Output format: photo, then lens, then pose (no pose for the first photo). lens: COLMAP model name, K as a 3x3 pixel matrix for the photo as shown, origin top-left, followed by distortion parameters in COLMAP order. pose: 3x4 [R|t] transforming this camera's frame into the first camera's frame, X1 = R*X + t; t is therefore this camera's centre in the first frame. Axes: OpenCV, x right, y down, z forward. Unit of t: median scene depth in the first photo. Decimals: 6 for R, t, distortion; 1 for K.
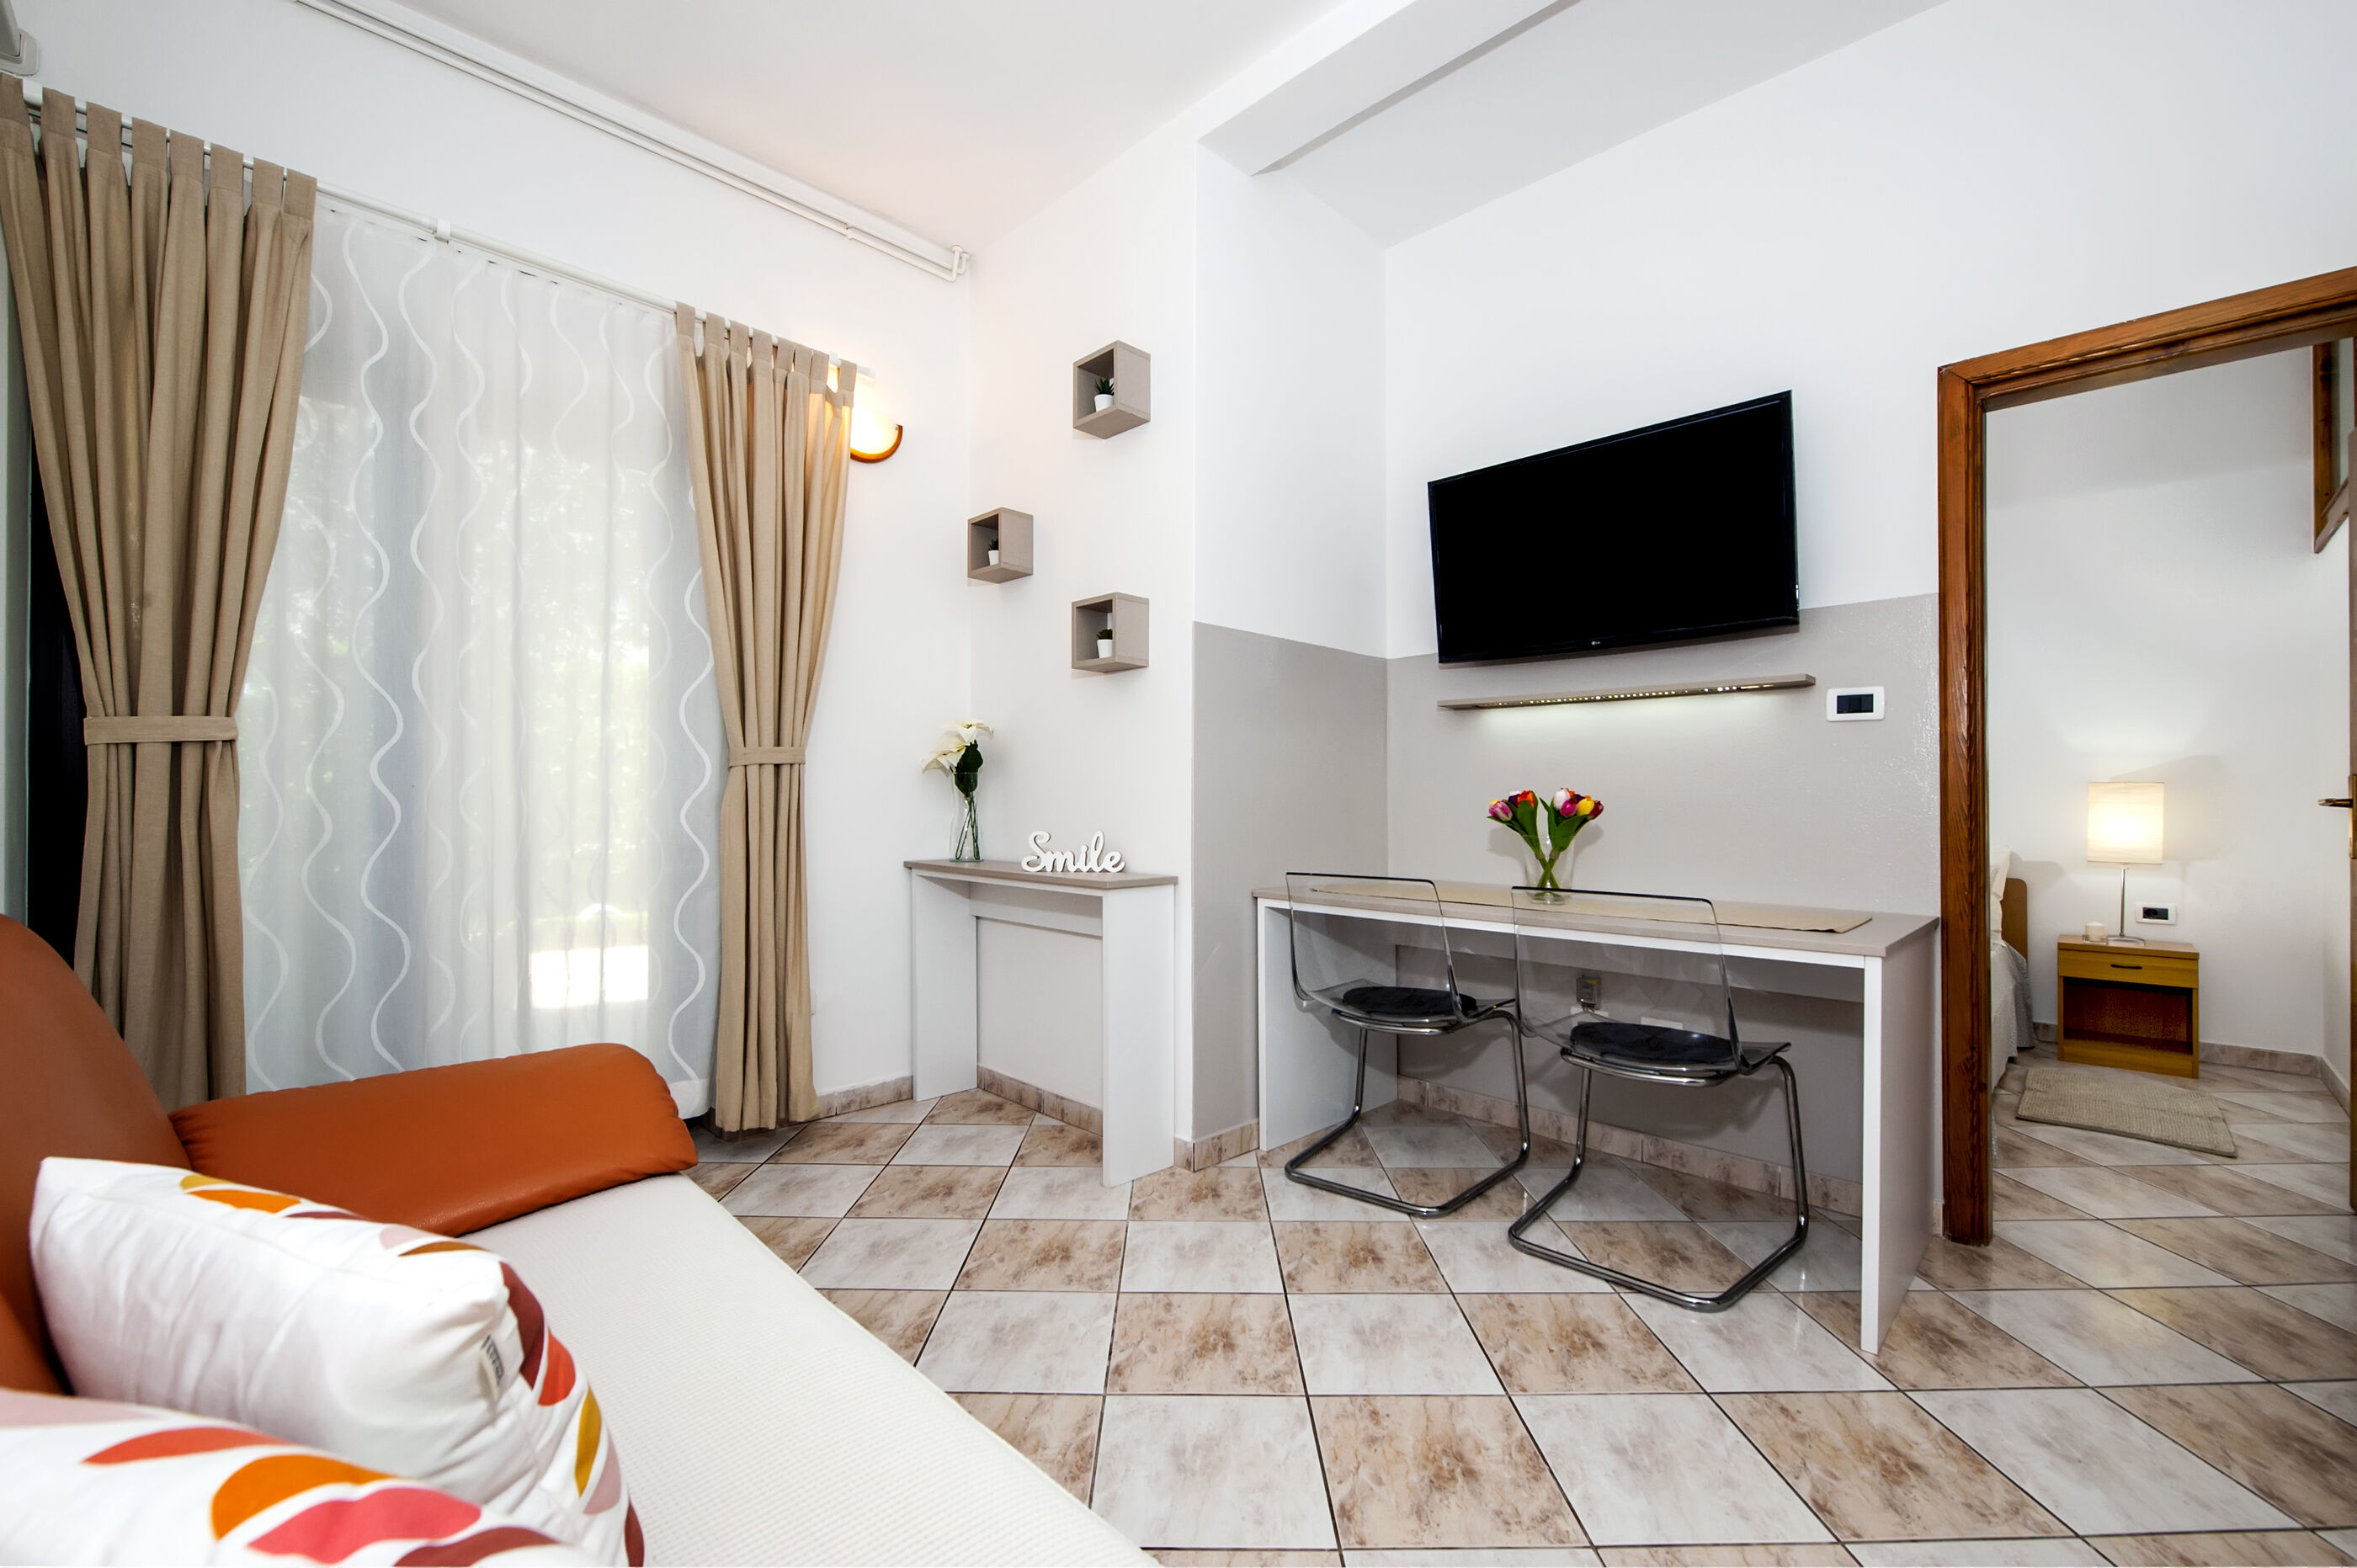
lens RADIAL K [[978.0, 0, 1183.2], [0, 978.0, 800.1], [0, 0, 1]] dist [0.007768, -0.000020]
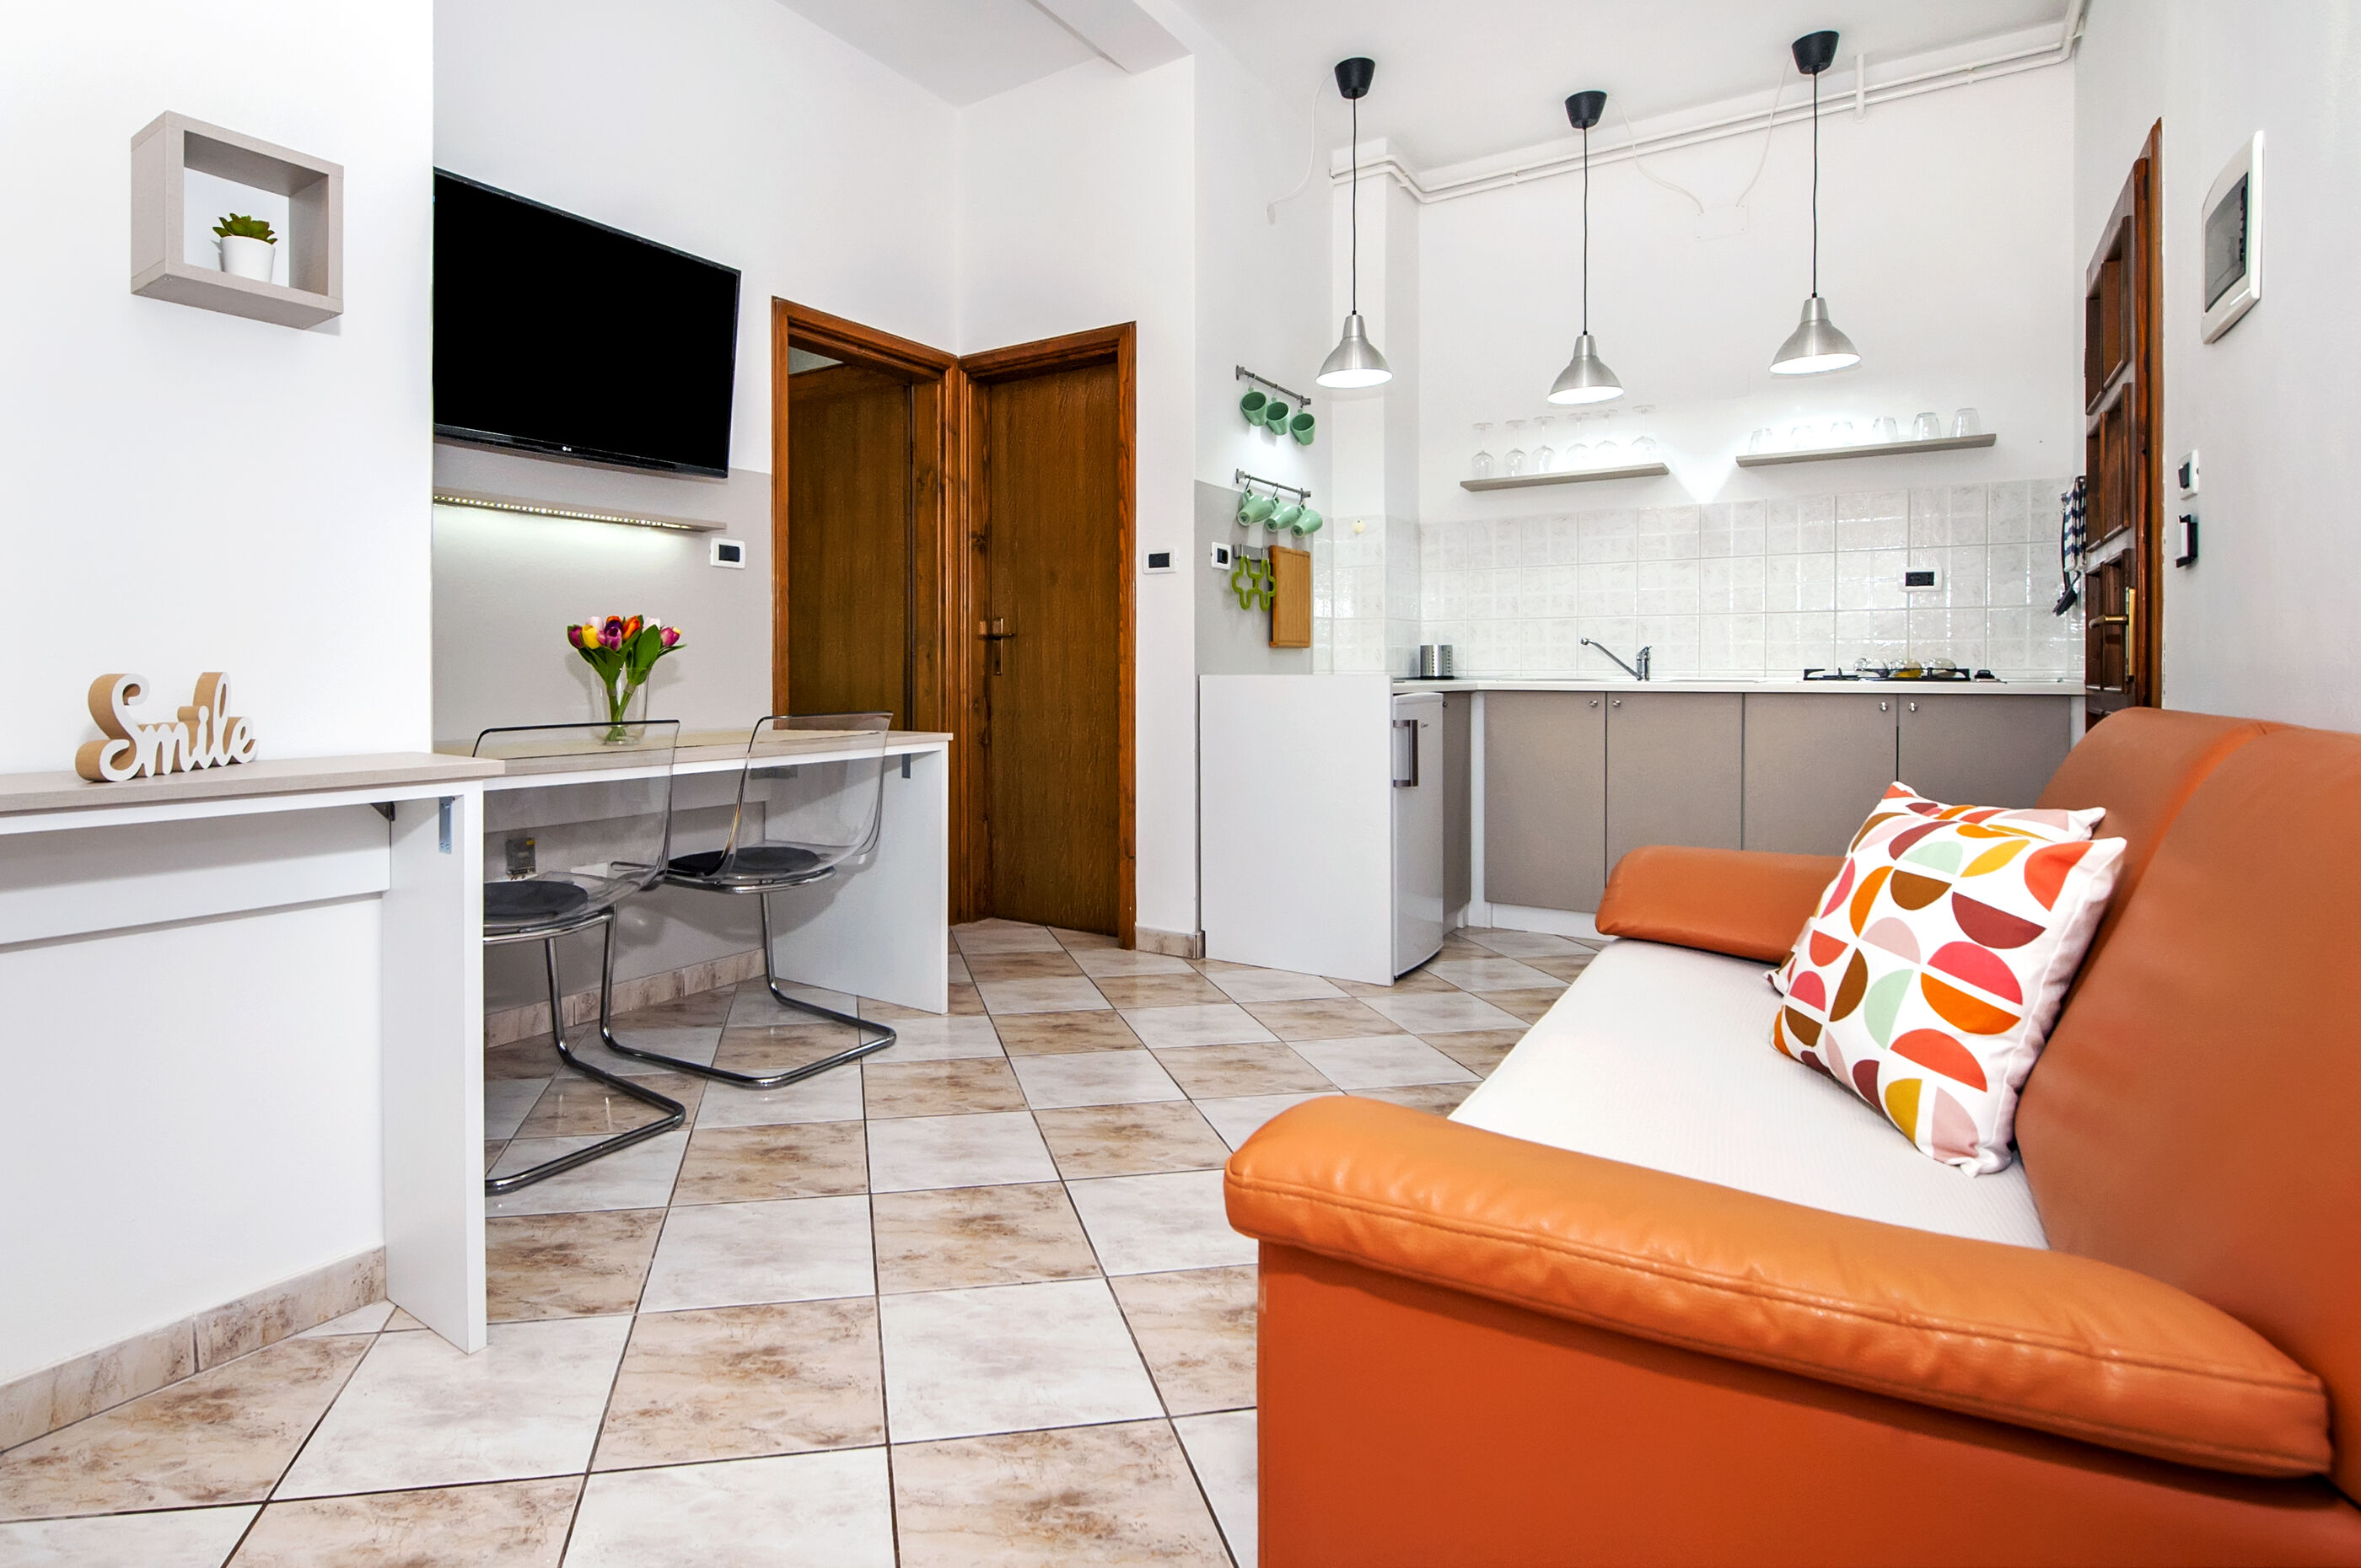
lens RADIAL K [[1183.6, 0, 1032.7], [0, 1183.6, 677.4], [0, 0, 1]] dist [0.003082, -0.001685]
pose [[-0.152436, -0.014944, 0.988200, -0.704289], [-0.005990, 0.999881, 0.014197, 0.026087], [-0.988295, -0.003755, -0.152508, 0.765068]]
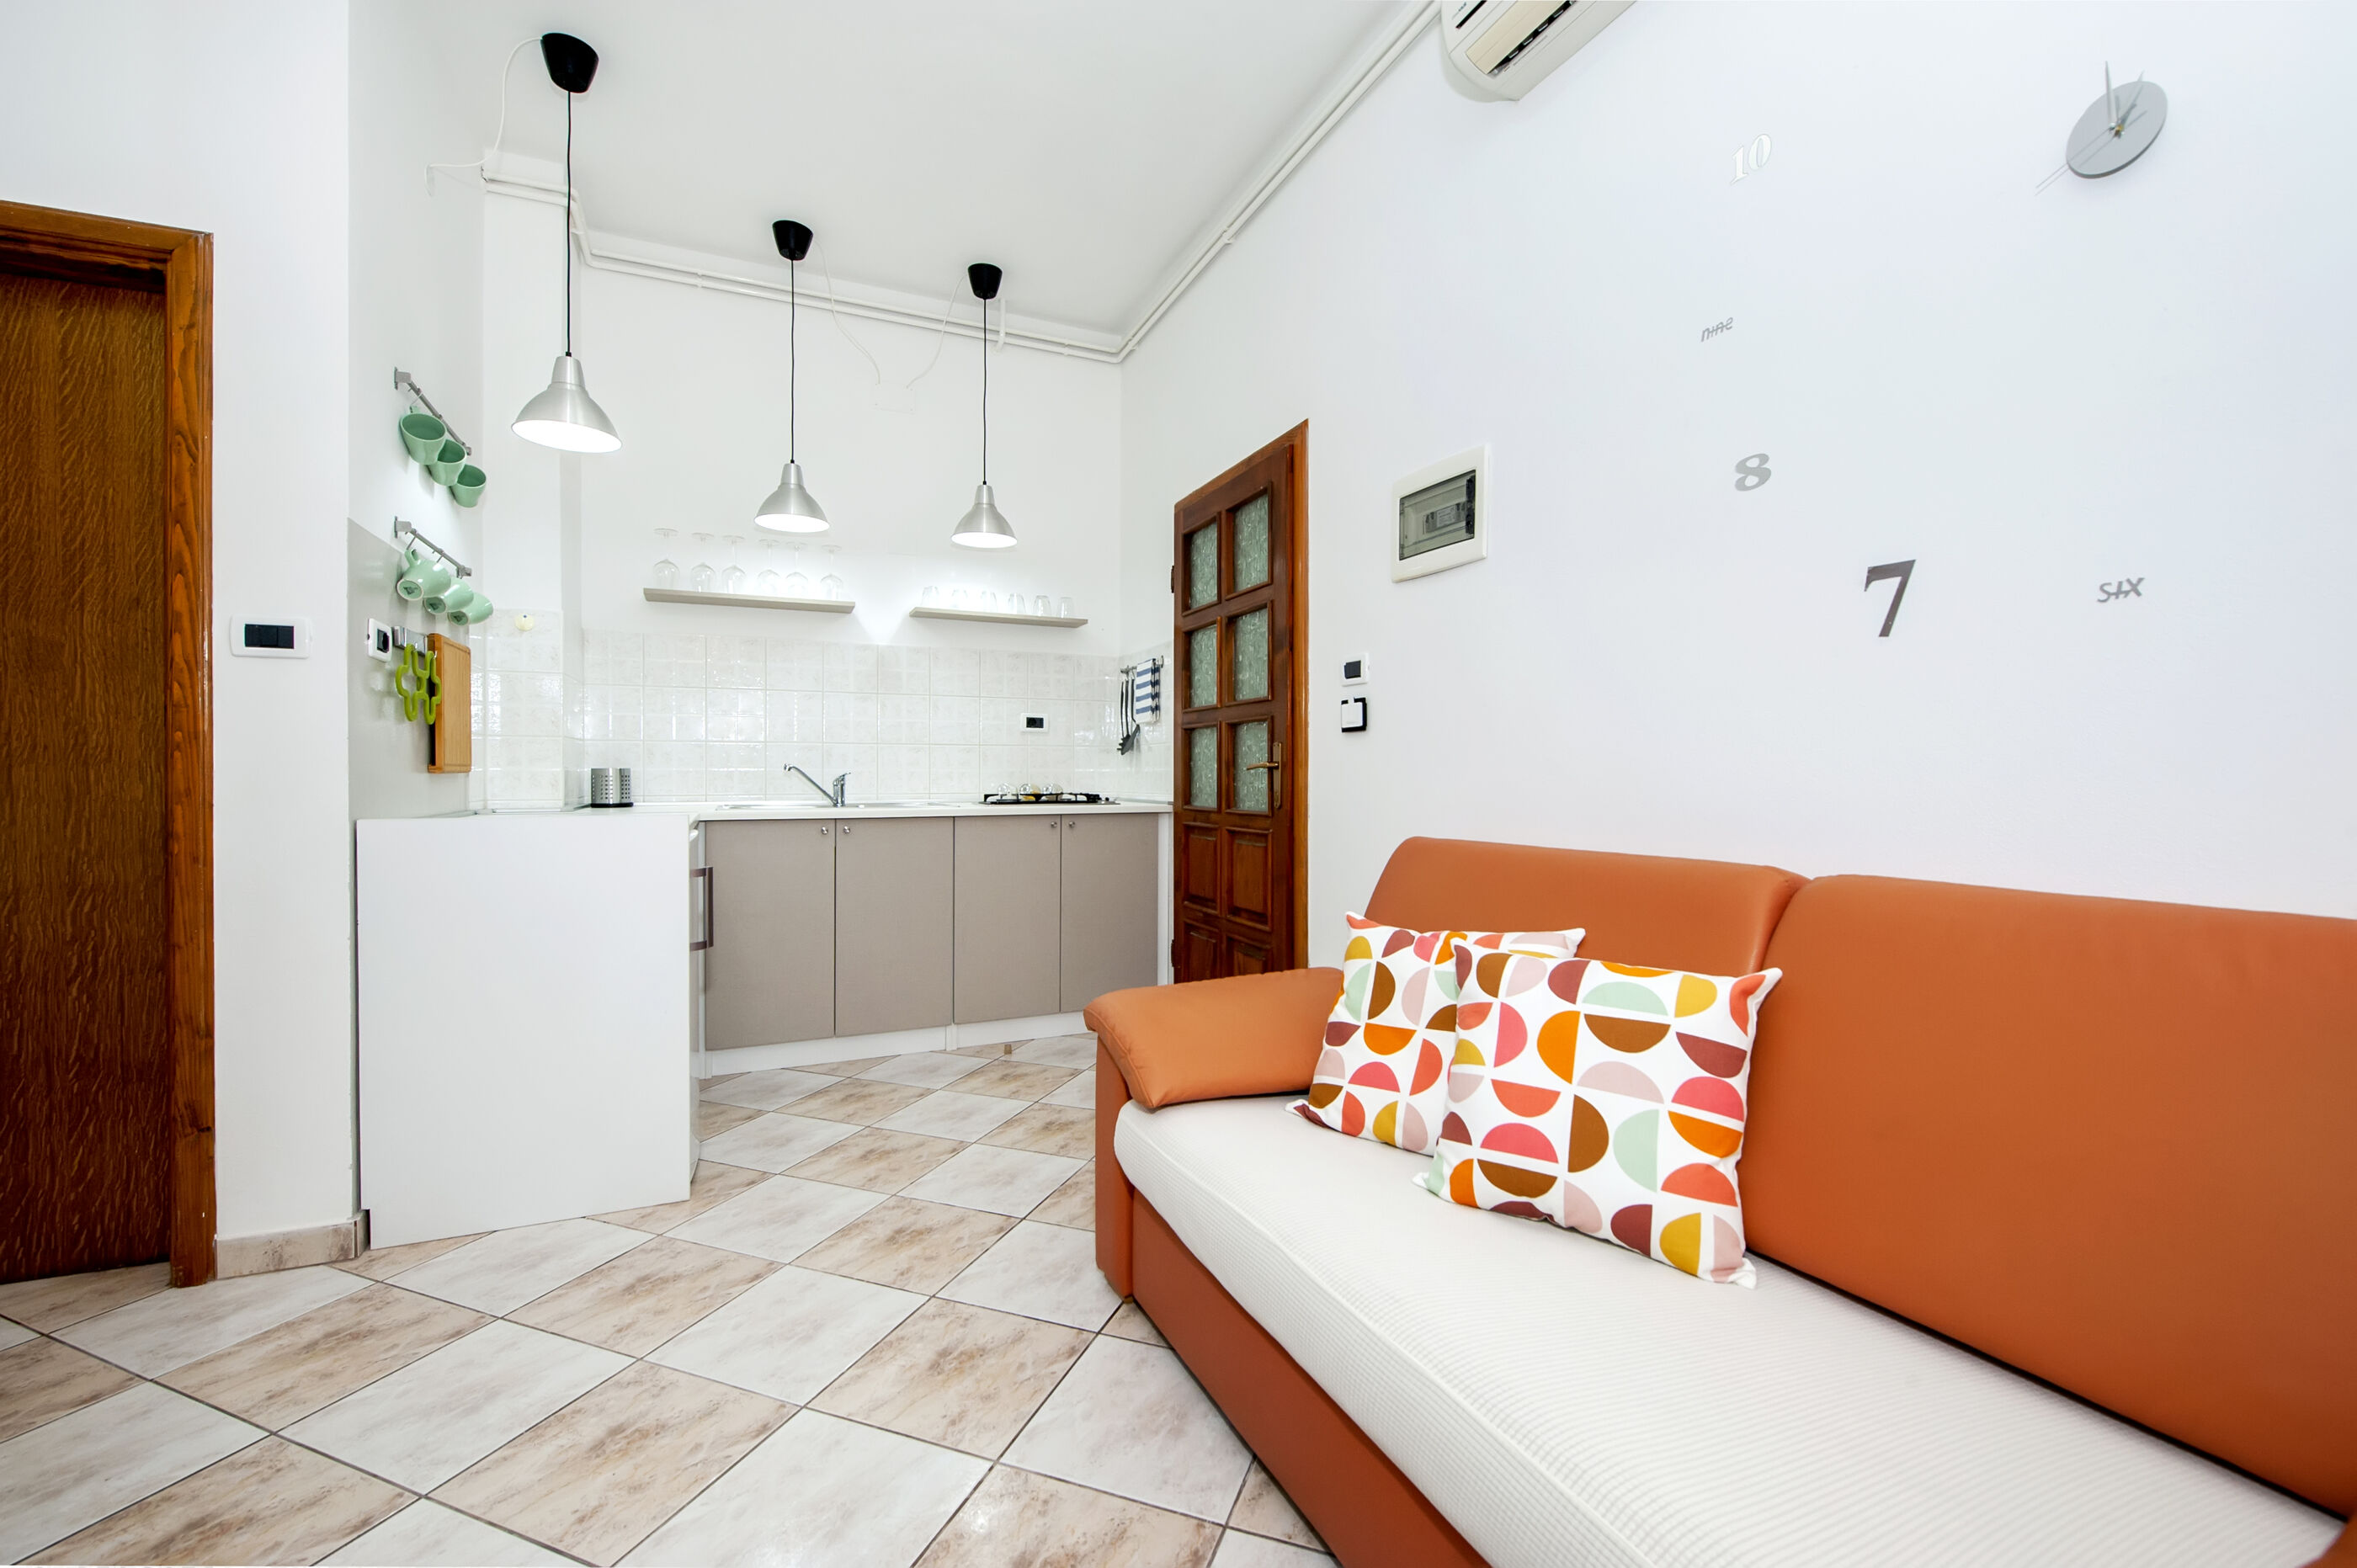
lens RADIAL K [[967.1, 0, 1176.2], [0, 967.1, 779.1], [0, 0, 1]] dist [-0.010976, -0.000194]
pose [[-0.931708, -0.010089, 0.363069, -0.209588], [-0.009786, 0.999949, 0.002673, 0.002867], [-0.363077, -0.001062, -0.931759, 0.815039]]
